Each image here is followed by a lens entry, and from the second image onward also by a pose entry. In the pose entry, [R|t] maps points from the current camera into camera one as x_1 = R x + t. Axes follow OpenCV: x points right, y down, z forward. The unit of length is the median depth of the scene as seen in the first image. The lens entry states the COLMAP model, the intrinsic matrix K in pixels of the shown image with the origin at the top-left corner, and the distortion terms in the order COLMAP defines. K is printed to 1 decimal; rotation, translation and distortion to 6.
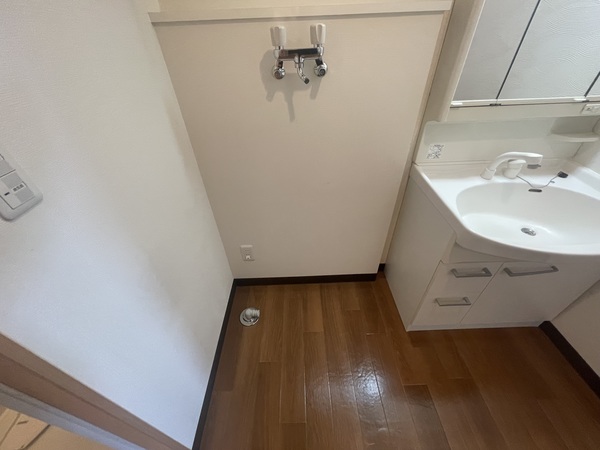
lens RADIAL K [[243.2, 0, 300.0], [0, 243.2, 225.0], [0, 0, 1]] dist [-0.001520, 0.000281]
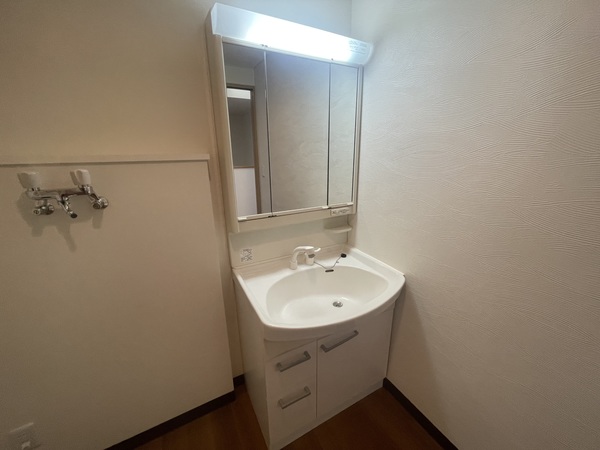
lens RADIAL K [[243.2, 0, 300.0], [0, 243.2, 225.0], [0, 0, 1]] dist [-0.001520, 0.000281]
pose [[0.889466, -0.111448, 0.443204, 0.295631], [0.275750, 0.904253, -0.326019, 0.013818], [-0.364434, 0.412196, 0.835034, -0.108758]]
